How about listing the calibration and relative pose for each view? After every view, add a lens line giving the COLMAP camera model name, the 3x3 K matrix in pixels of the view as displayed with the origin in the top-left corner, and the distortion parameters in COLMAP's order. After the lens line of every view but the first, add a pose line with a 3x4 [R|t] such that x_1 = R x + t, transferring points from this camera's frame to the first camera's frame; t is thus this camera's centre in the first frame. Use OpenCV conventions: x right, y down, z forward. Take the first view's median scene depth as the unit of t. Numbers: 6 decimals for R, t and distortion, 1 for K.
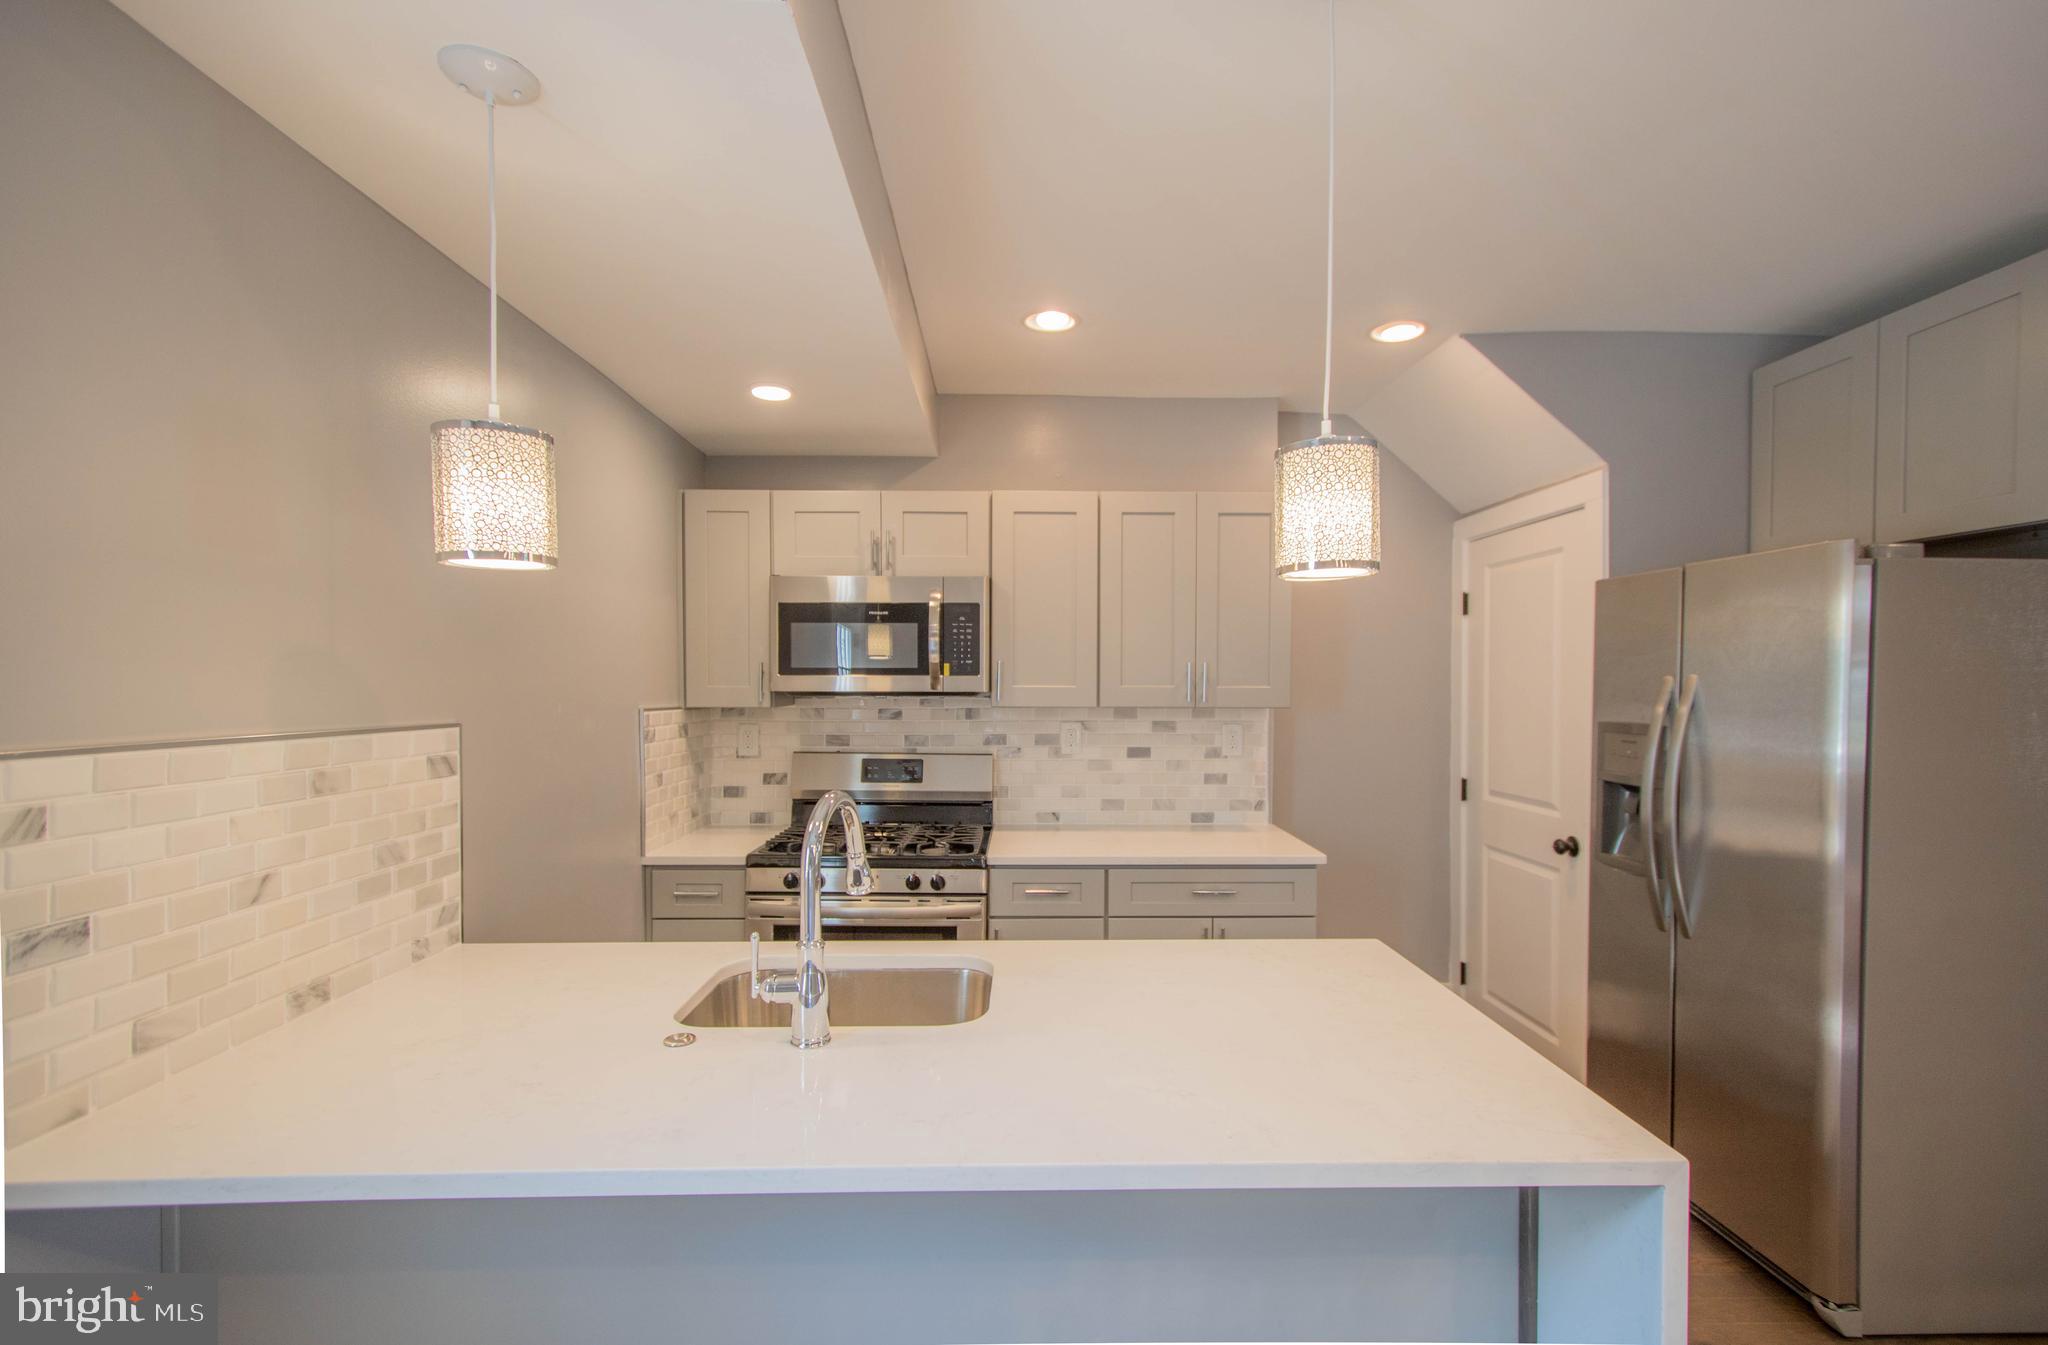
lens RADIAL K [[926.2, 0, 1027.2], [0, 926.2, 685.6], [0, 0, 1]] dist [0.000785, 0.000162]
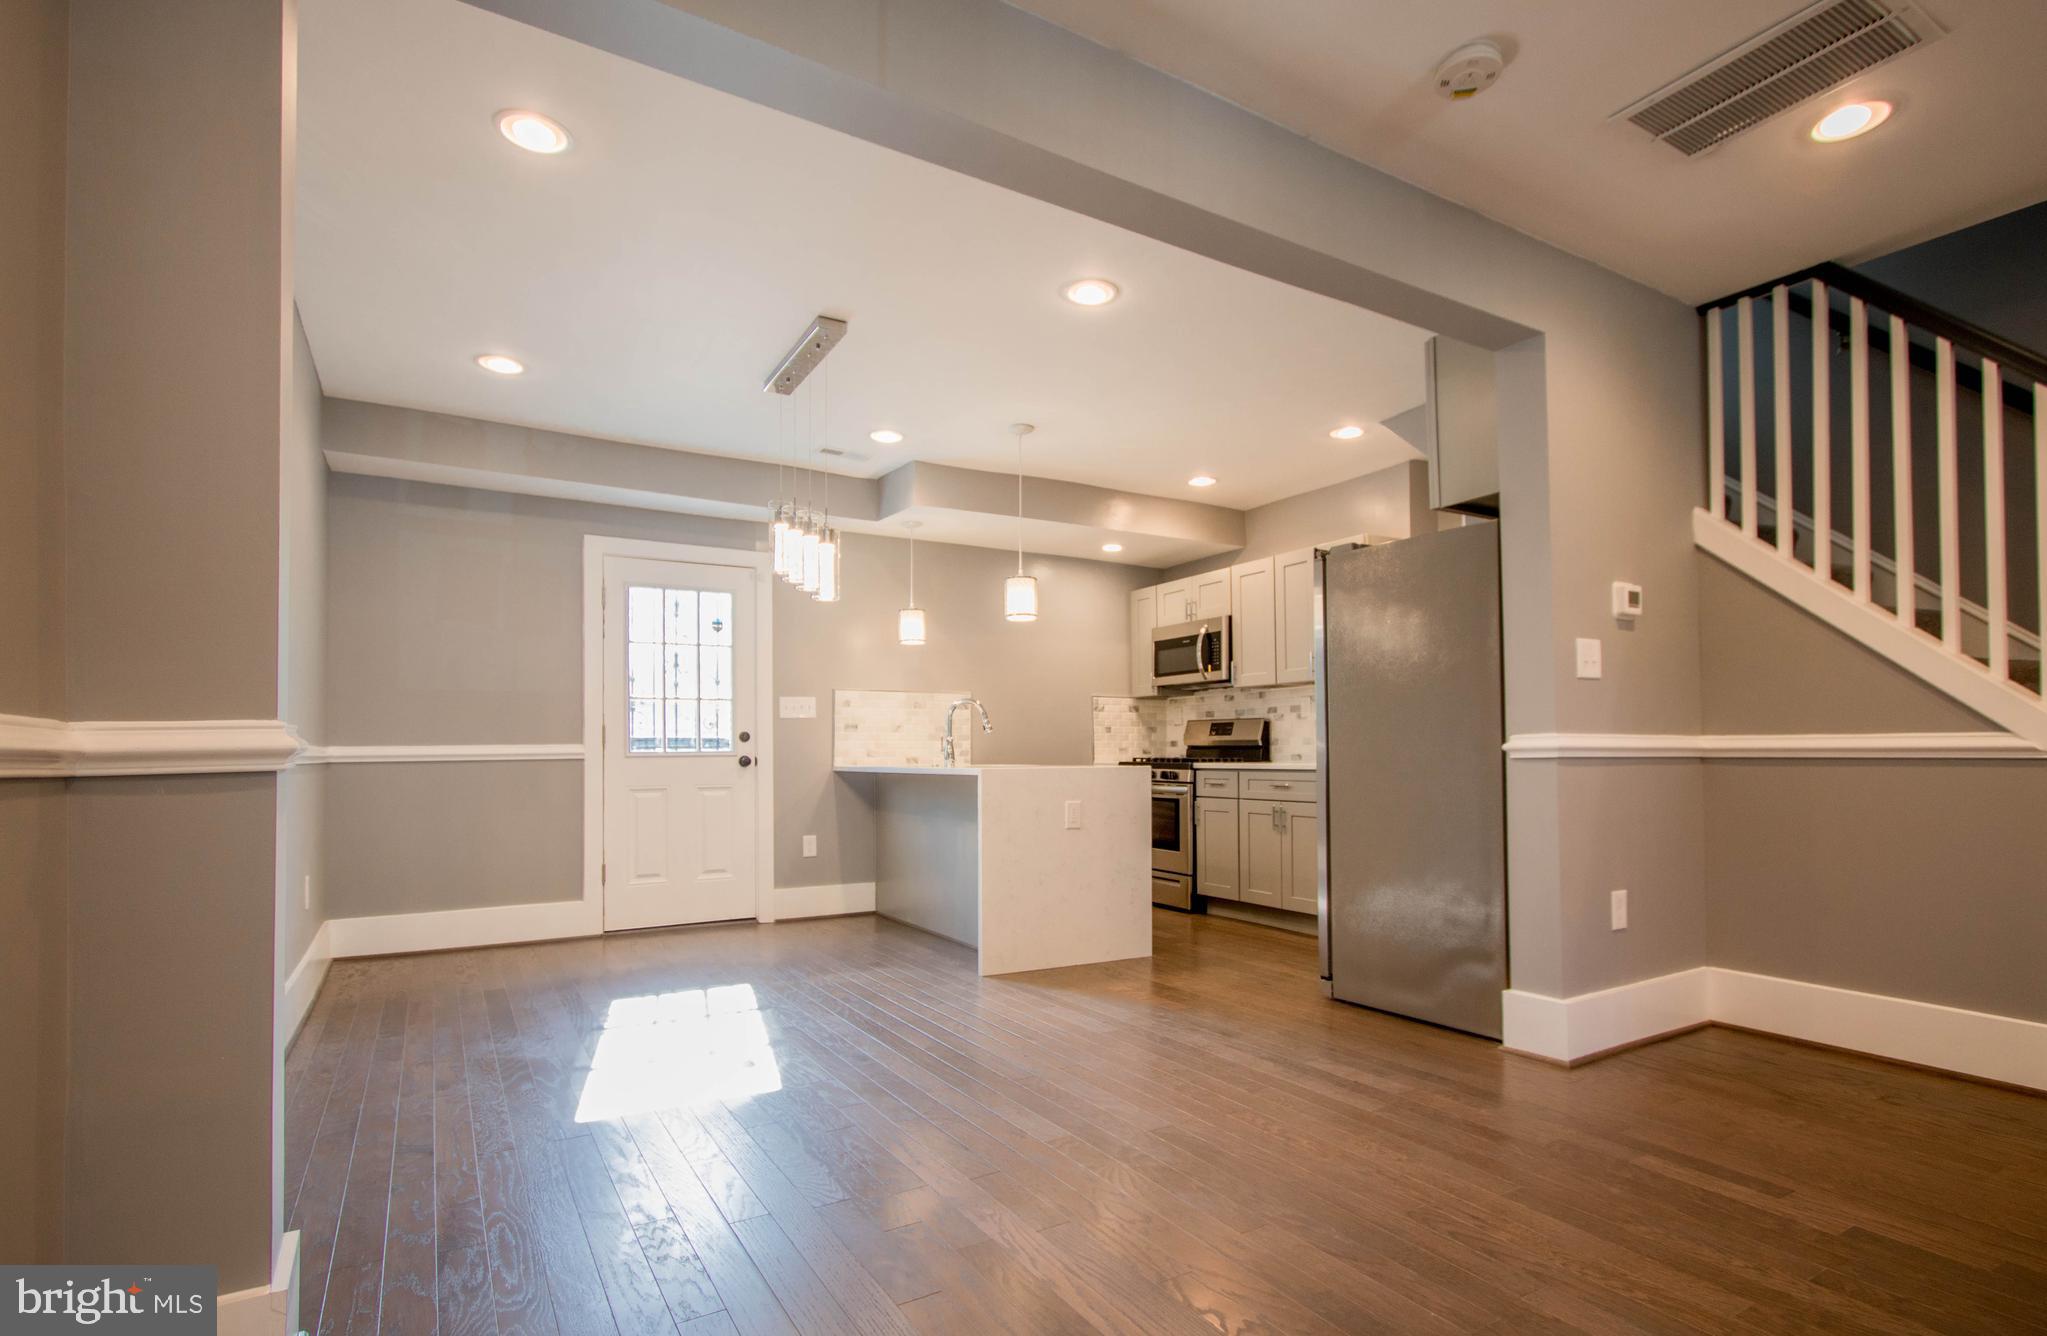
lens RADIAL K [[1018.9, 0, 1010.9], [0, 1018.9, 739.1], [0, 0, 1]] dist [0.005332, 0.001722]
pose [[0.466370, -0.020111, -0.884361, 1.513093], [0.003905, 0.999779, -0.020676, 0.162912], [0.884581, 0.006189, 0.466346, -0.290342]]
